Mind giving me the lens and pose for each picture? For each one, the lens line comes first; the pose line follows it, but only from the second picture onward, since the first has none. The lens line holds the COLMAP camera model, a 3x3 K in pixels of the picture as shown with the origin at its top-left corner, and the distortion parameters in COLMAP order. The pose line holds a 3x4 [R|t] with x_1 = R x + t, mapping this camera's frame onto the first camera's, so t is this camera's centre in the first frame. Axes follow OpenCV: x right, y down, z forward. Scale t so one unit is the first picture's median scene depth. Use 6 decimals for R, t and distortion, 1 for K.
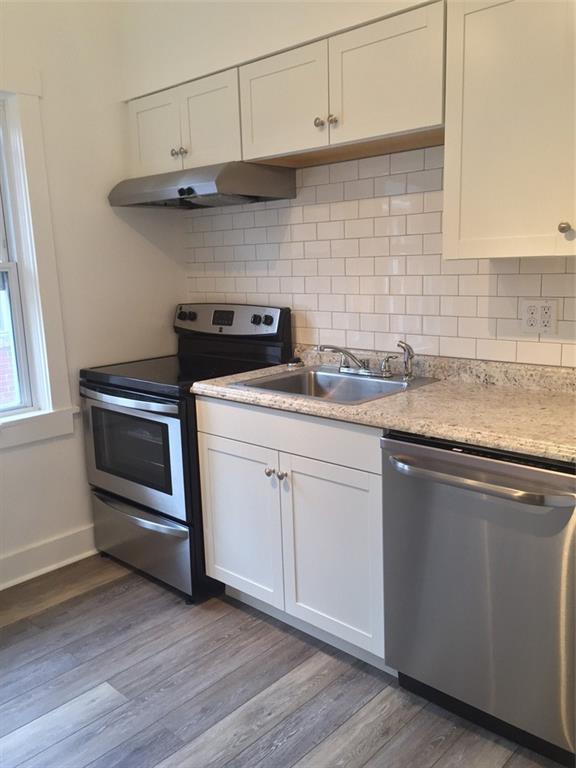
lens RADIAL K [[658.0, 0, 286.7], [0, 658.0, 381.2], [0, 0, 1]] dist [0.072088, -0.066954]
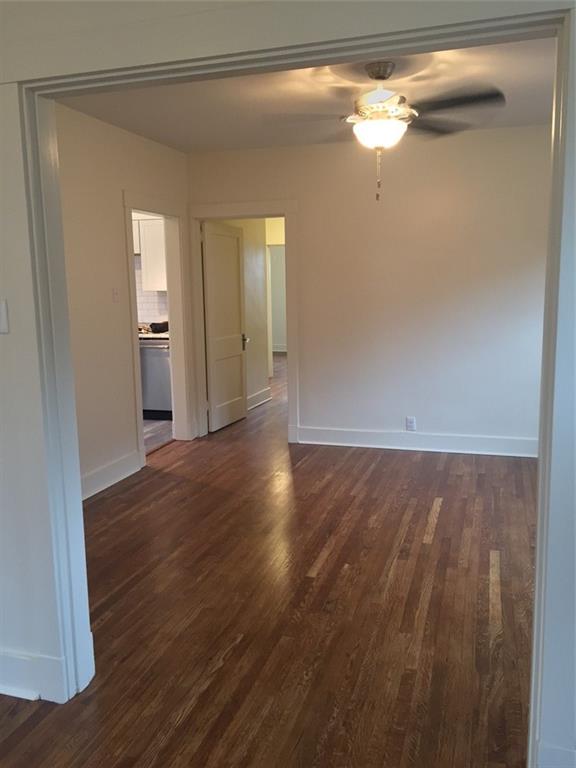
lens RADIAL K [[658.0, 0, 288.4], [0, 658.0, 378.1], [0, 0, 1]] dist [0.072088, -0.066954]
pose [[0.896577, -0.047594, 0.440322, -0.594785], [0.070508, 0.996868, -0.035817, 0.424853], [-0.437239, 0.063158, 0.897125, -2.287430]]
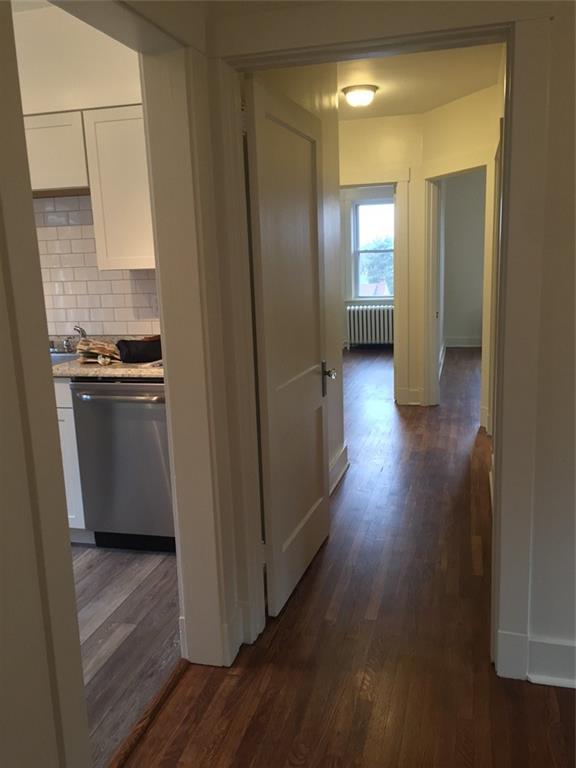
lens RADIAL K [[658.0, 0, 290.1], [0, 658.0, 388.7], [0, 0, 1]] dist [0.072088, -0.066954]
pose [[0.879759, -0.090957, 0.466638, -0.122026], [0.092534, 0.995517, 0.019590, 0.106069], [-0.466328, 0.025945, 0.884231, -0.586492]]
